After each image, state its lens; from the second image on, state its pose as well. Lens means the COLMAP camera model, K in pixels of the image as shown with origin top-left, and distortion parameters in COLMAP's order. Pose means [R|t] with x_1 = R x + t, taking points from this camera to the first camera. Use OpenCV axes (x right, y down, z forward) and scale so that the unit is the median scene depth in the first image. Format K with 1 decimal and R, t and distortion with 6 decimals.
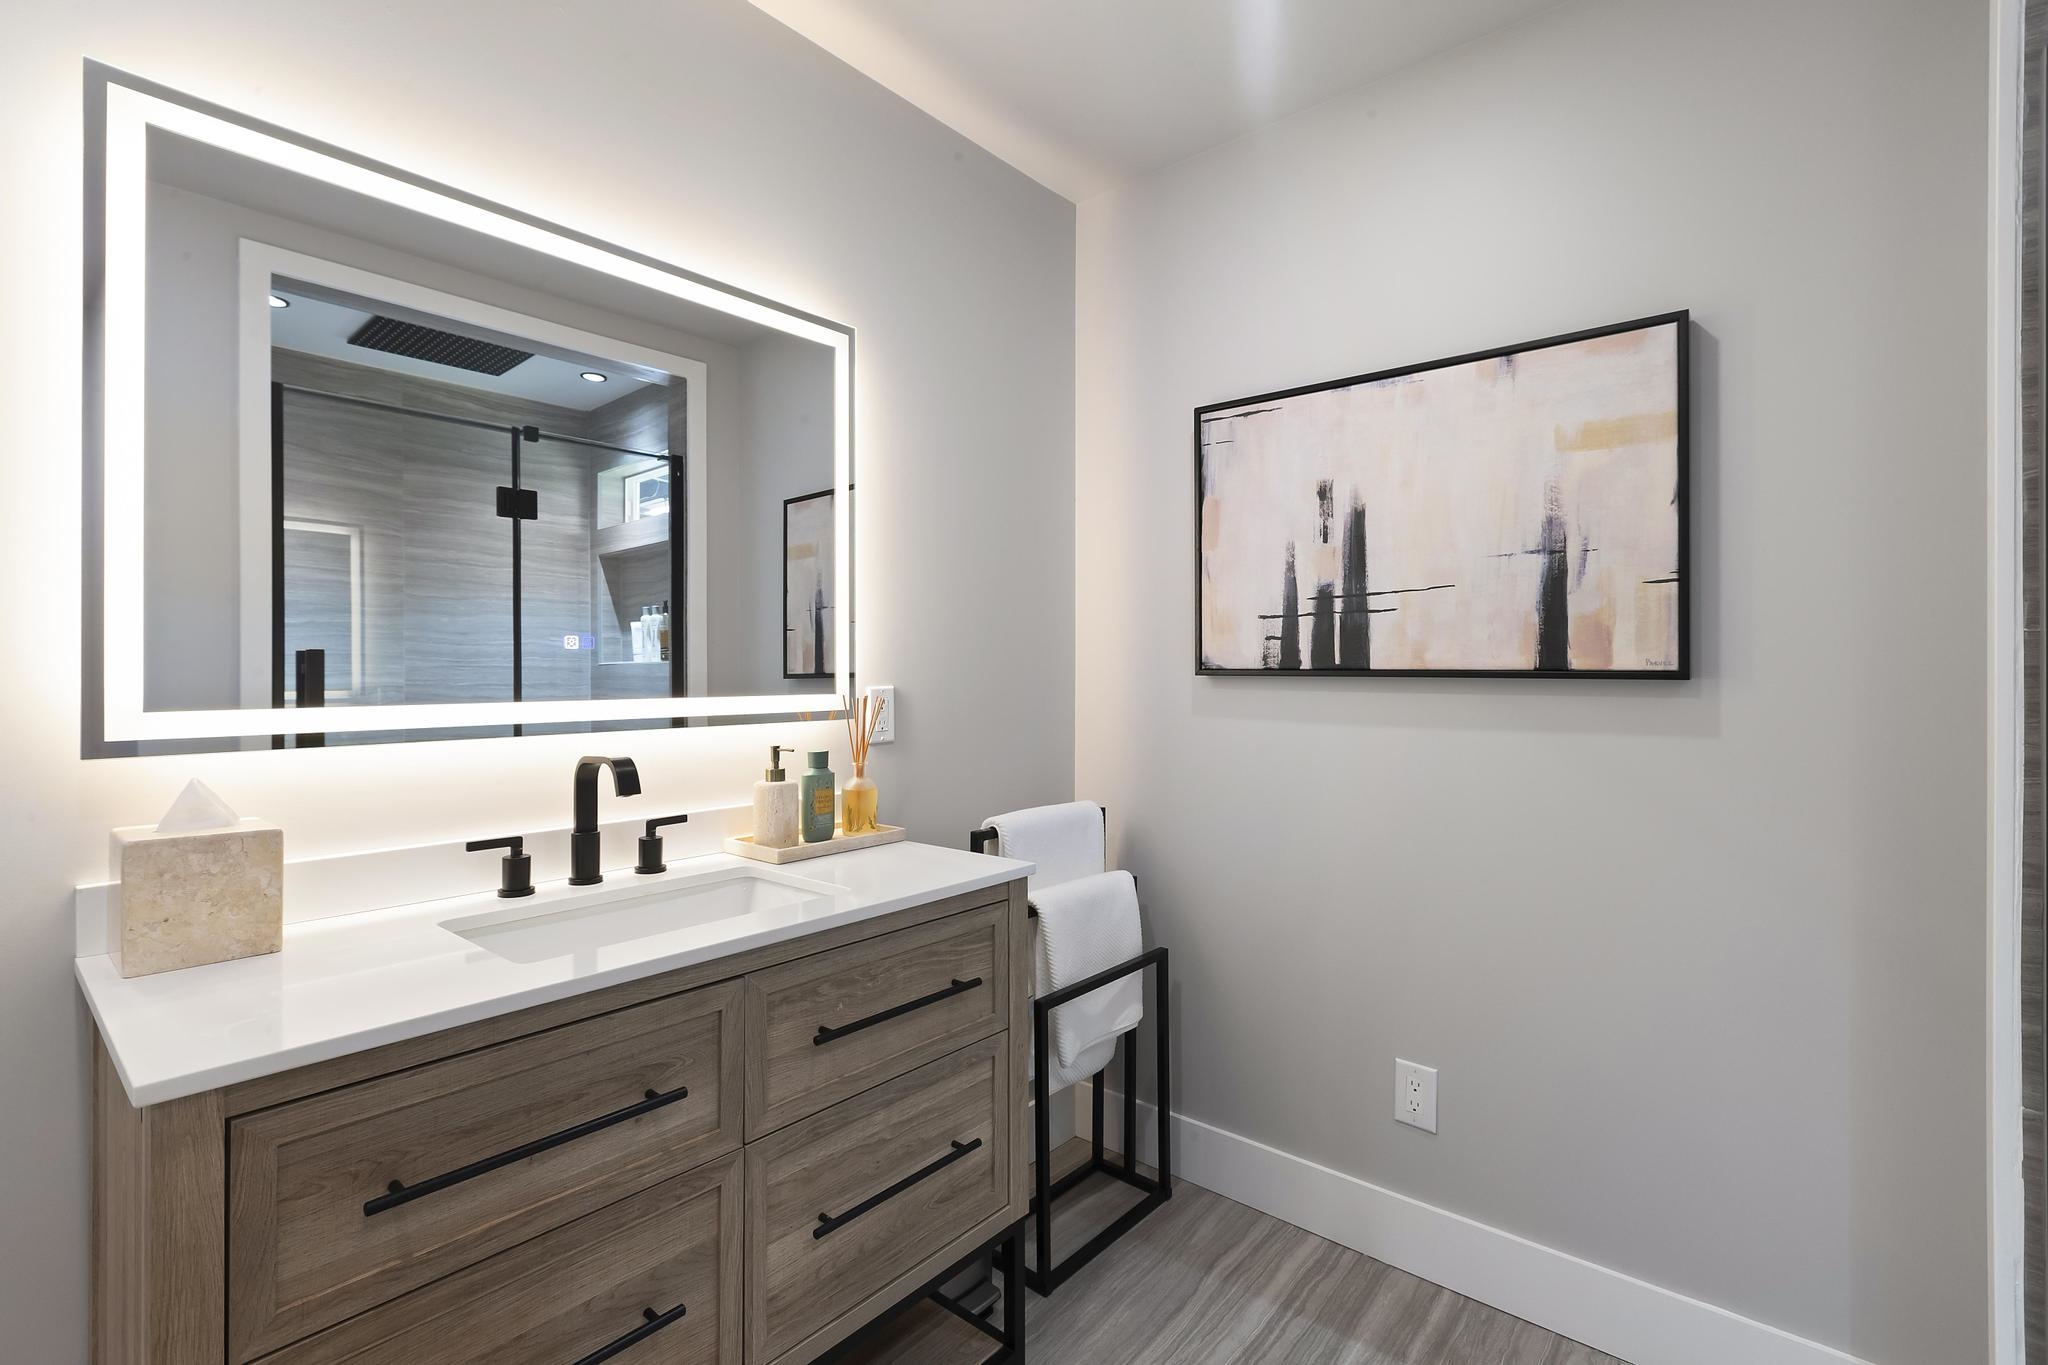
lens RADIAL K [[929.4, 0, 1022.3], [0, 929.4, 677.5], [0, 0, 1]] dist [0.003785, -0.000582]
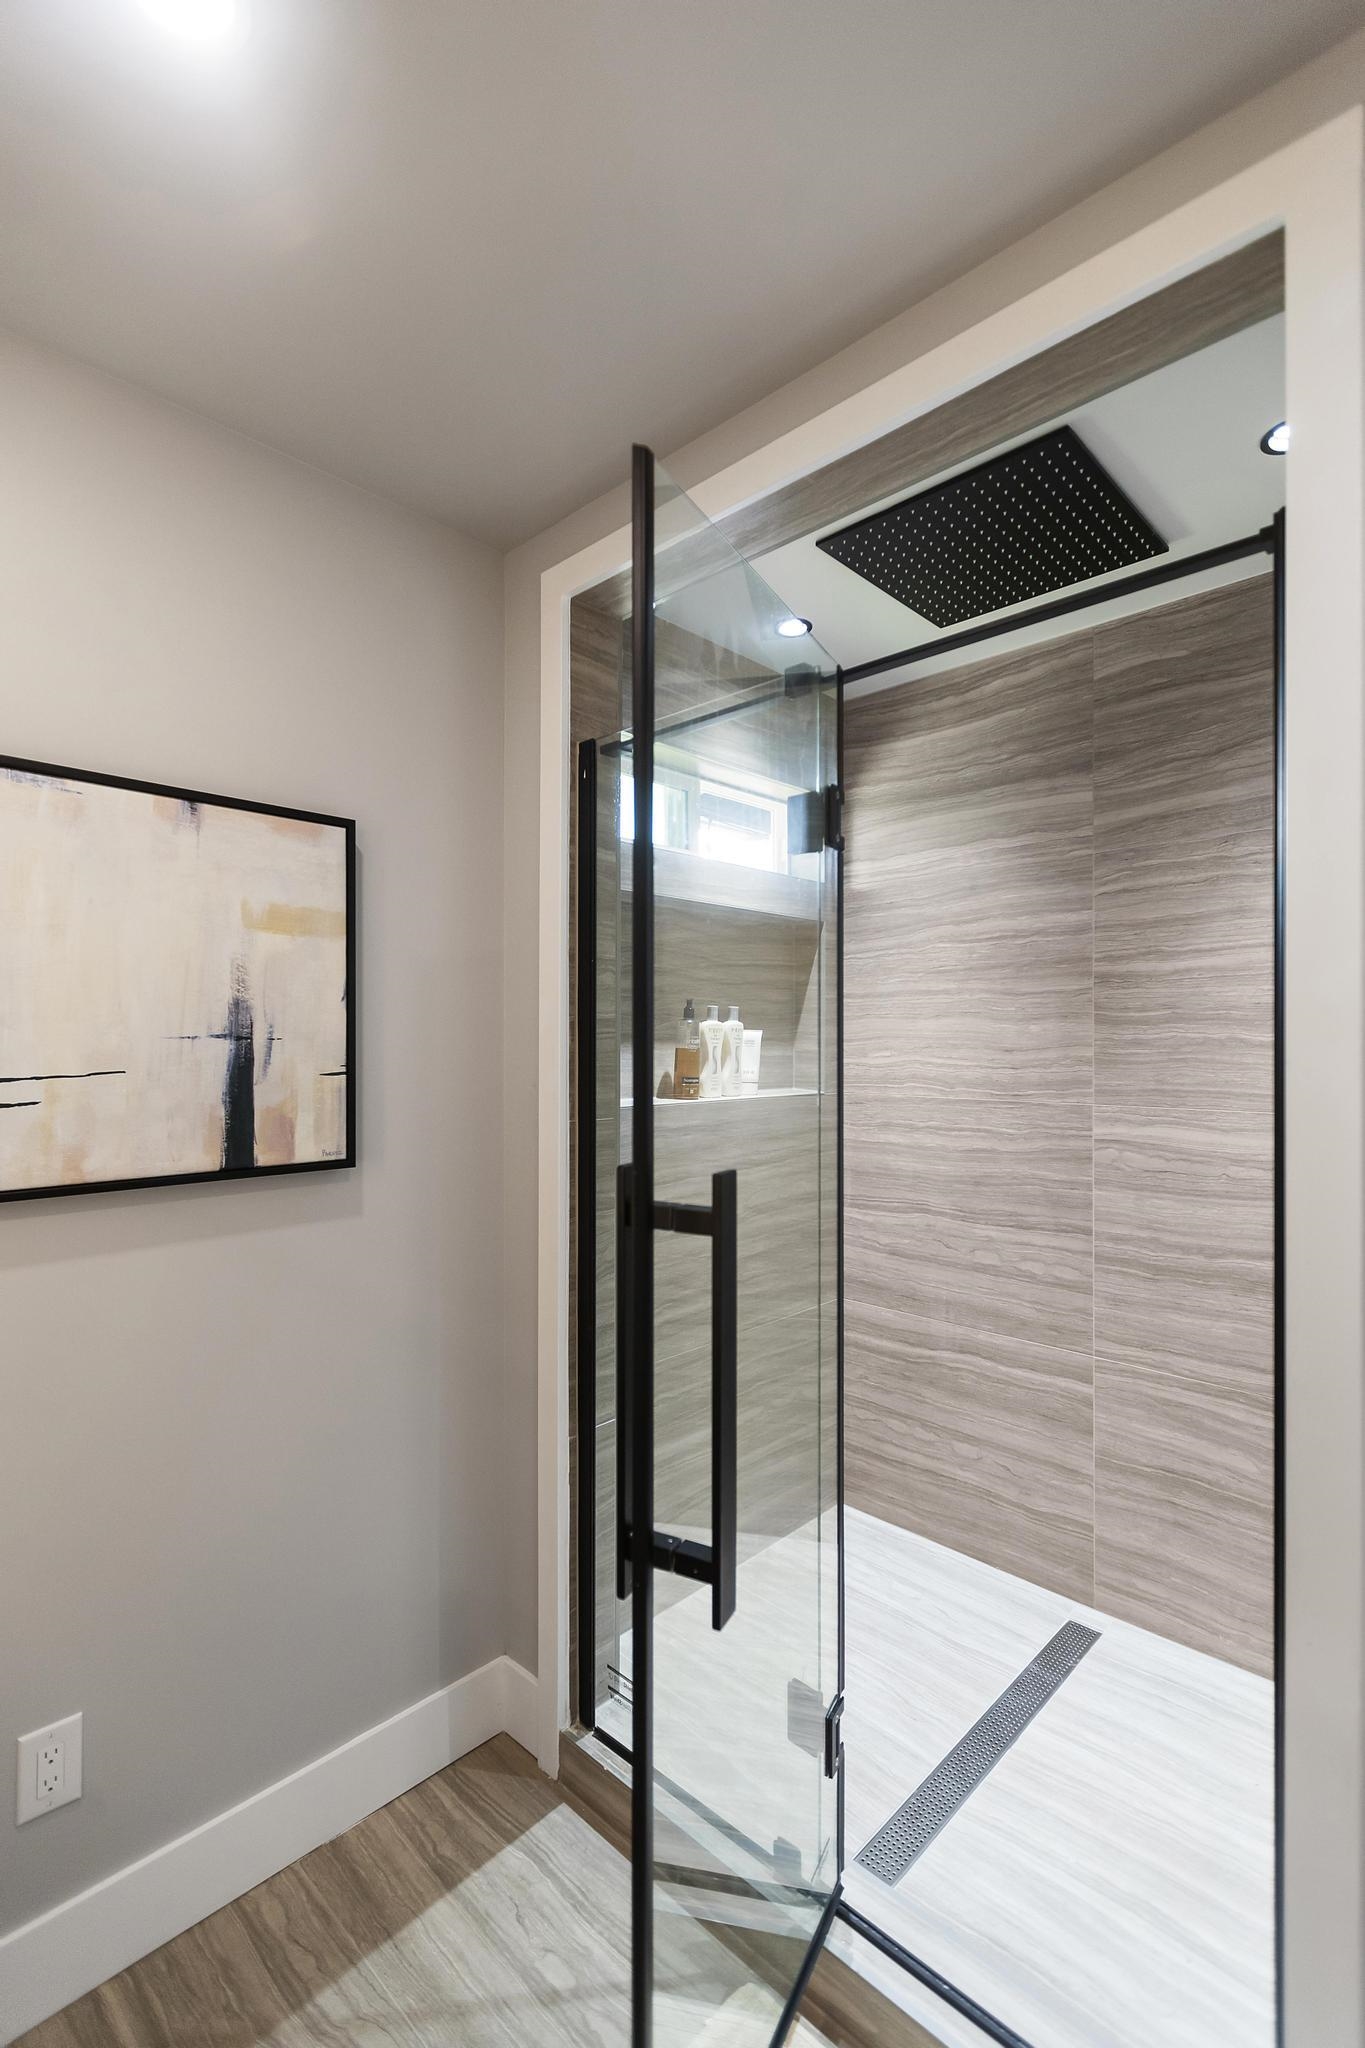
lens RADIAL K [[929.4, 0, 681.0], [0, 929.4, 1036.9], [0, 0, 1]] dist [0.003785, -0.000582]
pose [[0.070675, -0.002803, 0.997495, -0.301566], [-0.002312, 0.999993, 0.002974, -0.141182], [-0.997497, -0.002517, 0.070668, 0.515133]]
